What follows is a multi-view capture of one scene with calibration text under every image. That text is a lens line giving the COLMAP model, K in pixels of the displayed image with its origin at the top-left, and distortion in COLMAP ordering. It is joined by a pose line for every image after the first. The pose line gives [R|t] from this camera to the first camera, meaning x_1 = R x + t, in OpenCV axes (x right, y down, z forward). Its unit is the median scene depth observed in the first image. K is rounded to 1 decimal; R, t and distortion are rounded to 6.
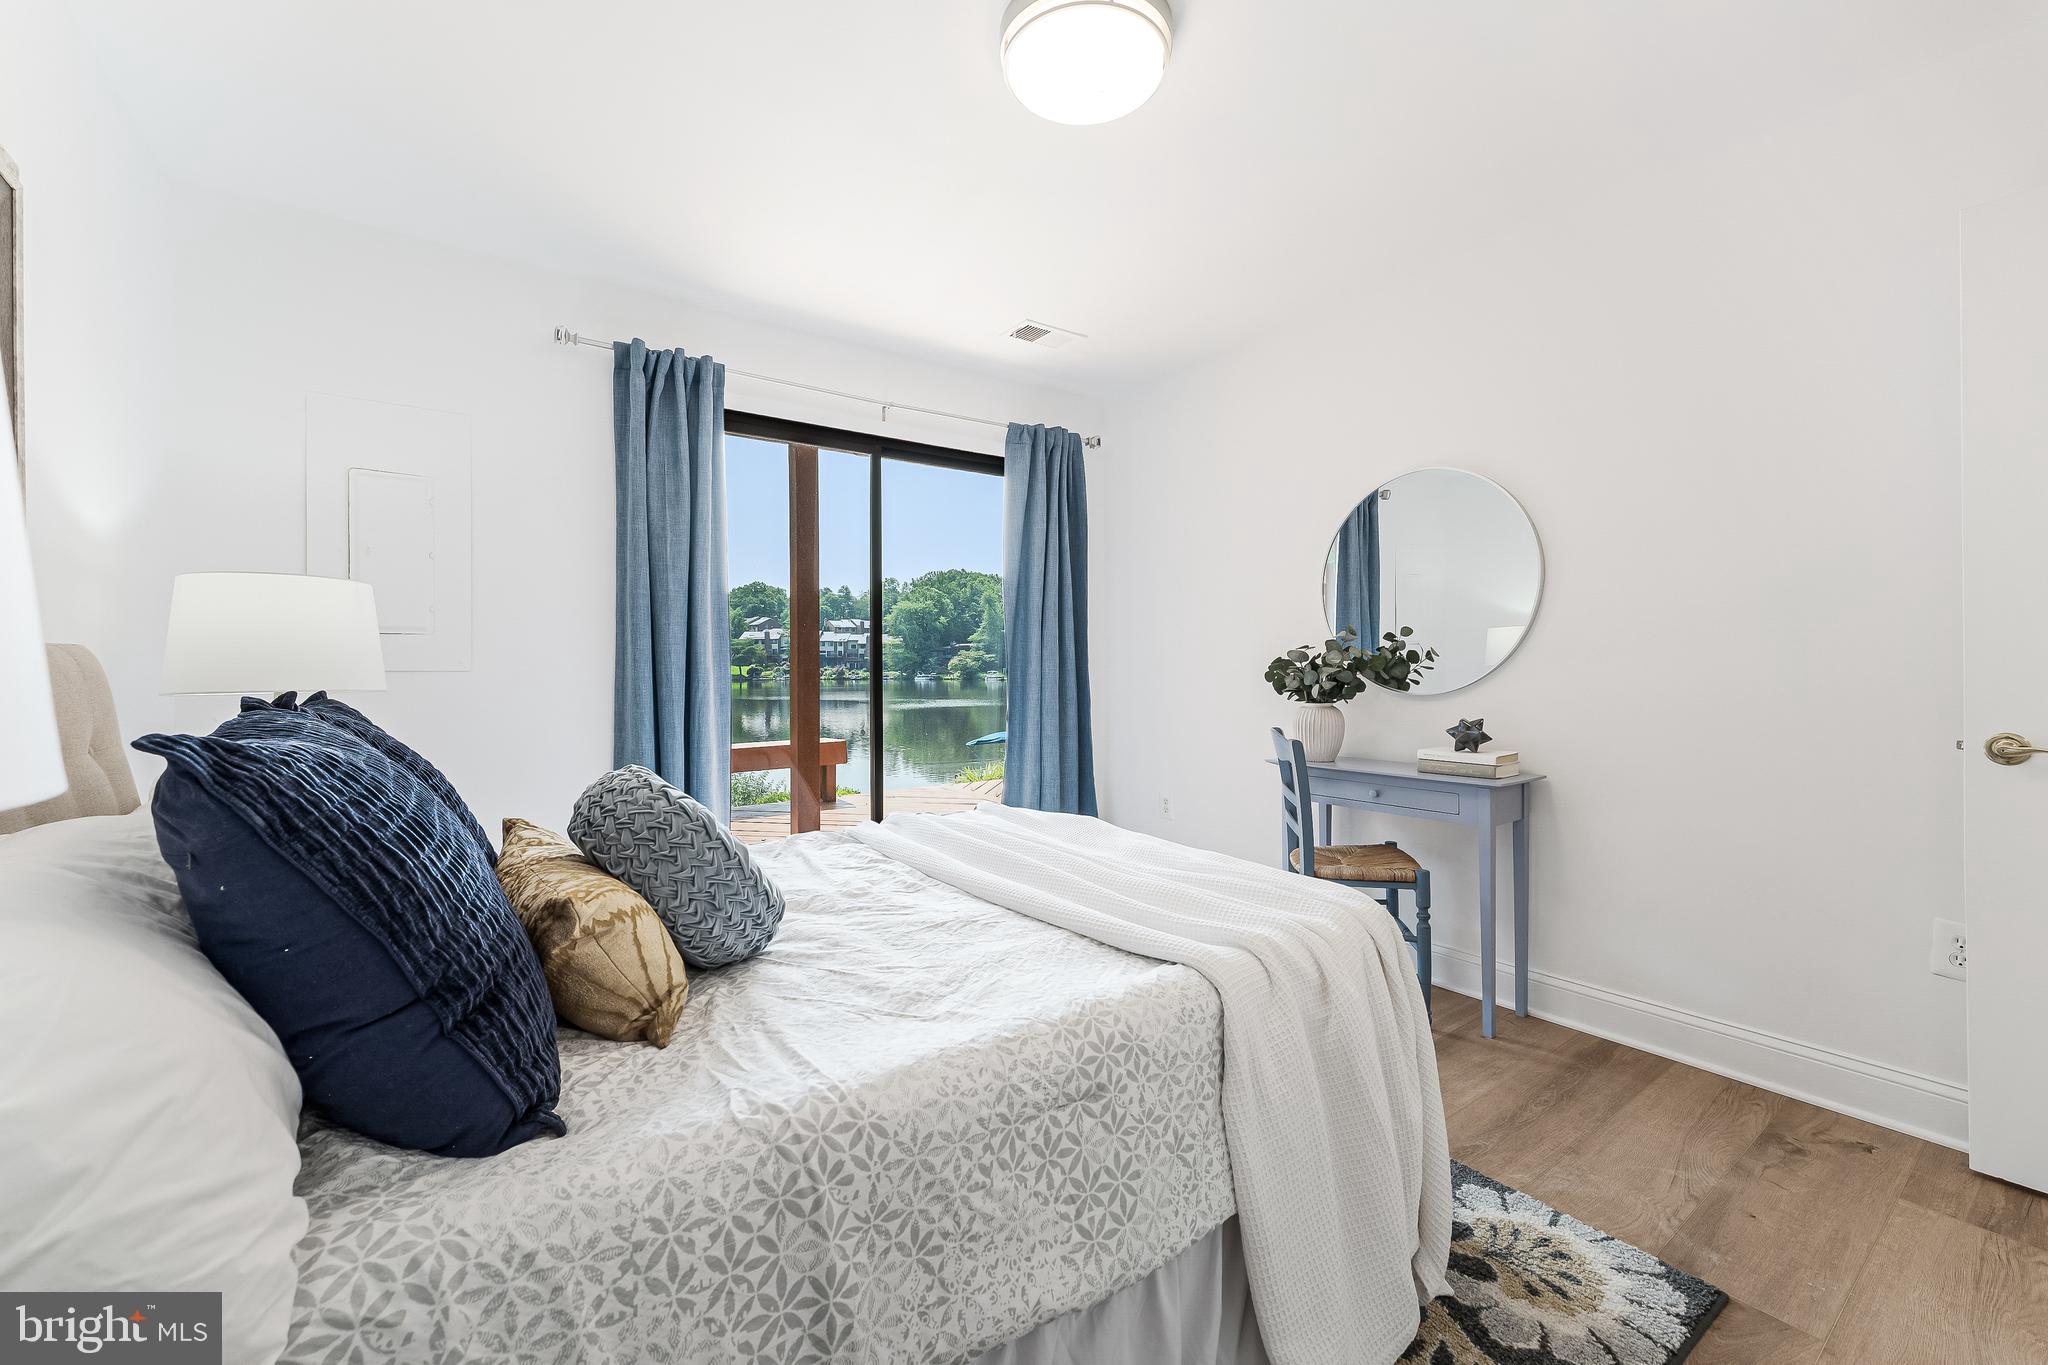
lens RADIAL K [[853.1, 0, 1024.0], [0, 853.1, 682.5], [0, 0, 1]] dist [0.000163, -0.000037]
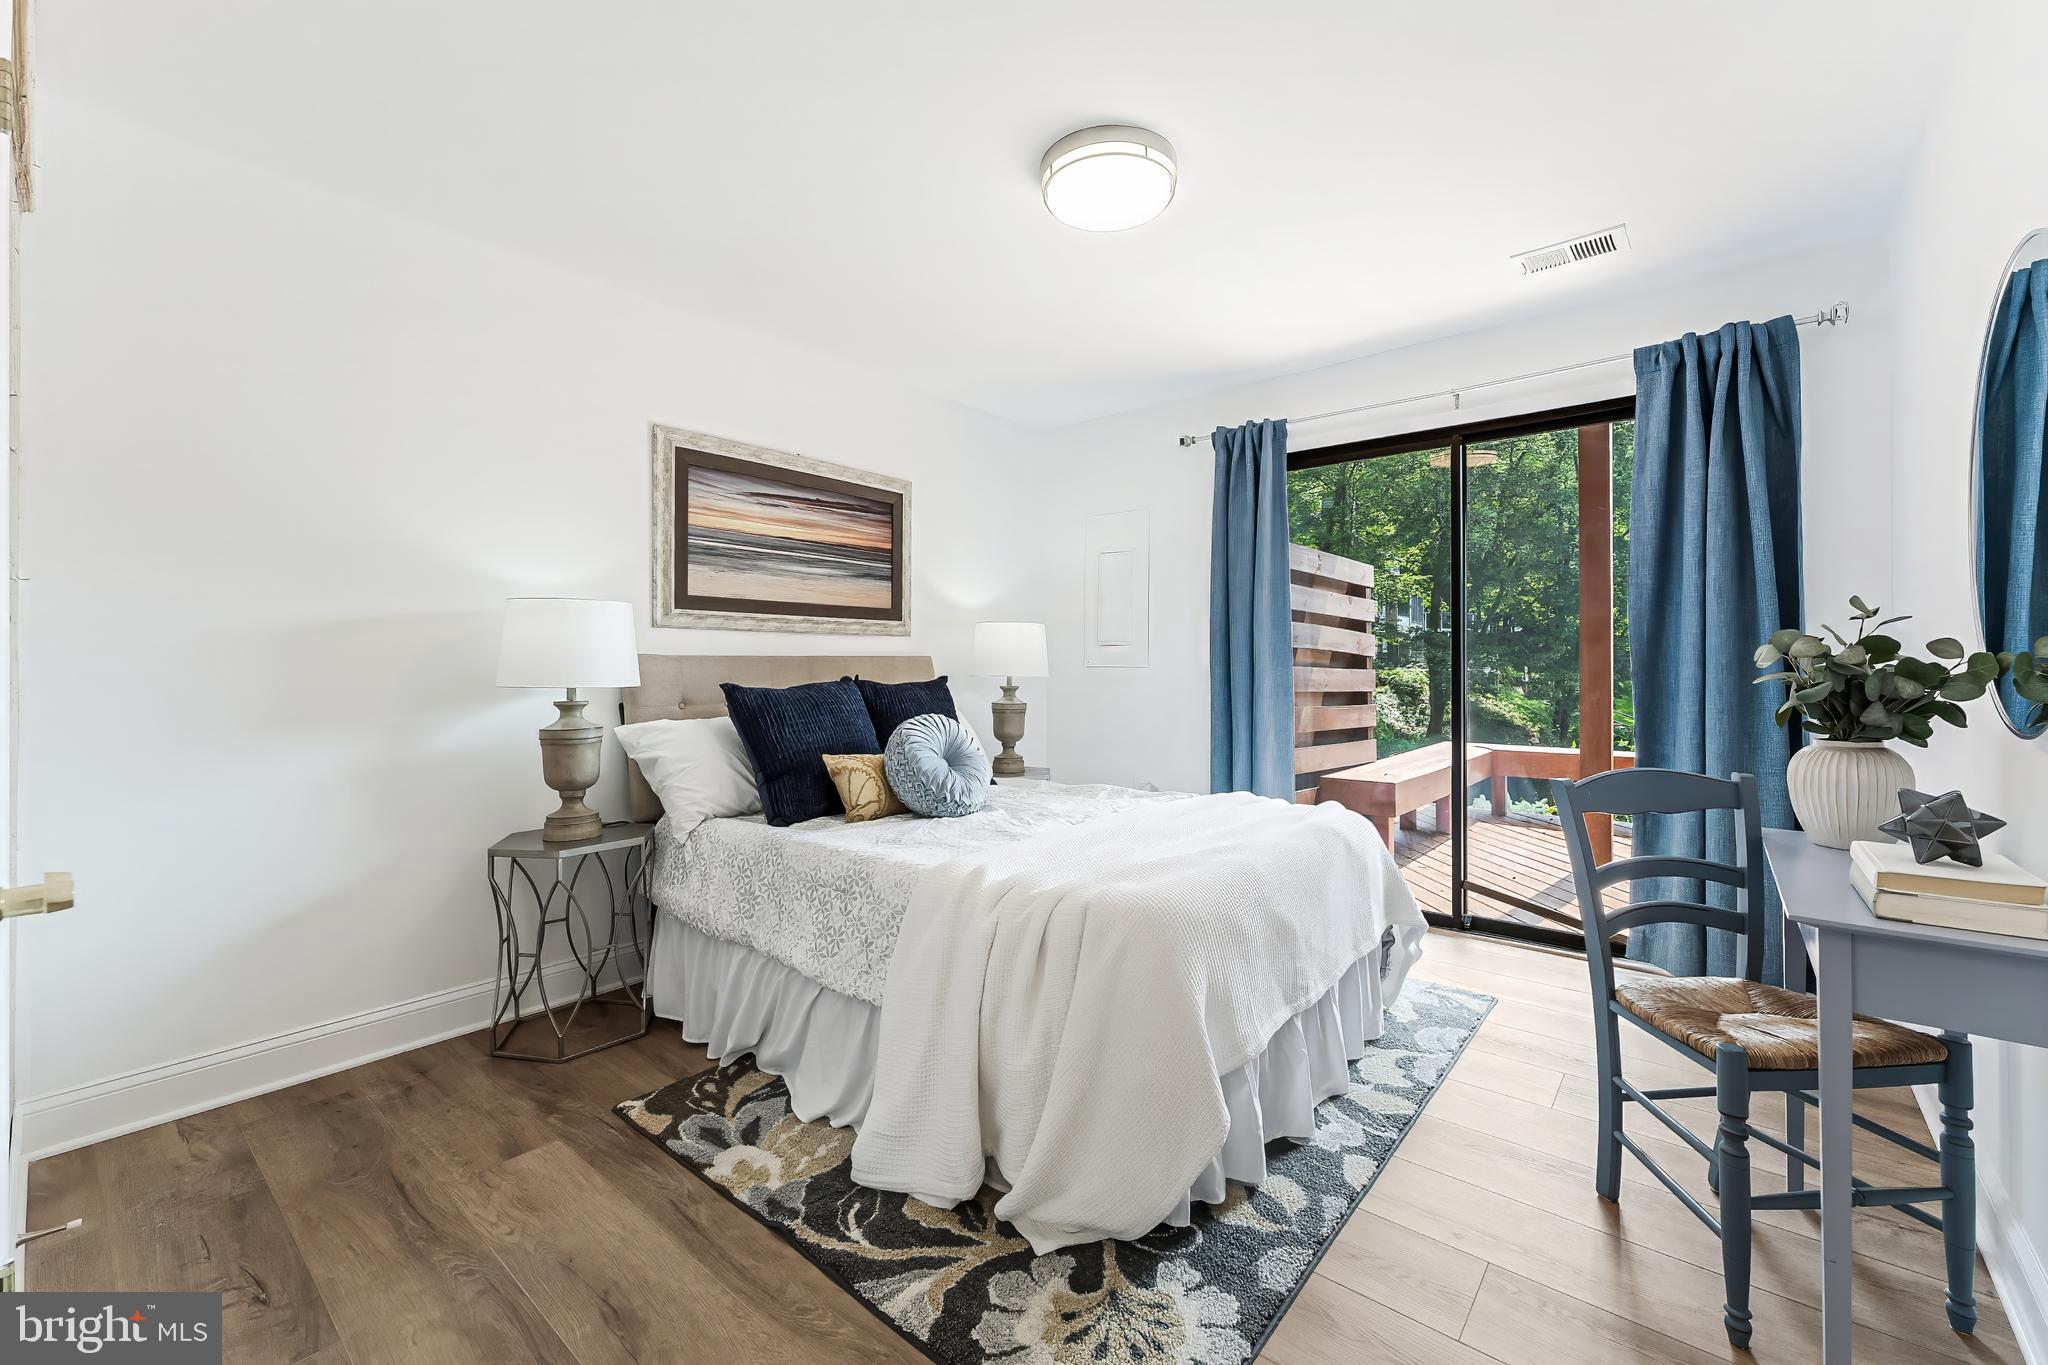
lens RADIAL K [[834.4, 0, 1021.6], [0, 834.4, 650.5], [0, 0, 1]] dist [0.002177, 0.000237]
pose [[0.231415, 0.000159, -0.972855, 0.738672], [-0.007886, 0.999967, -0.001712, -0.029236], [0.972823, 0.008068, 0.231408, 0.345401]]
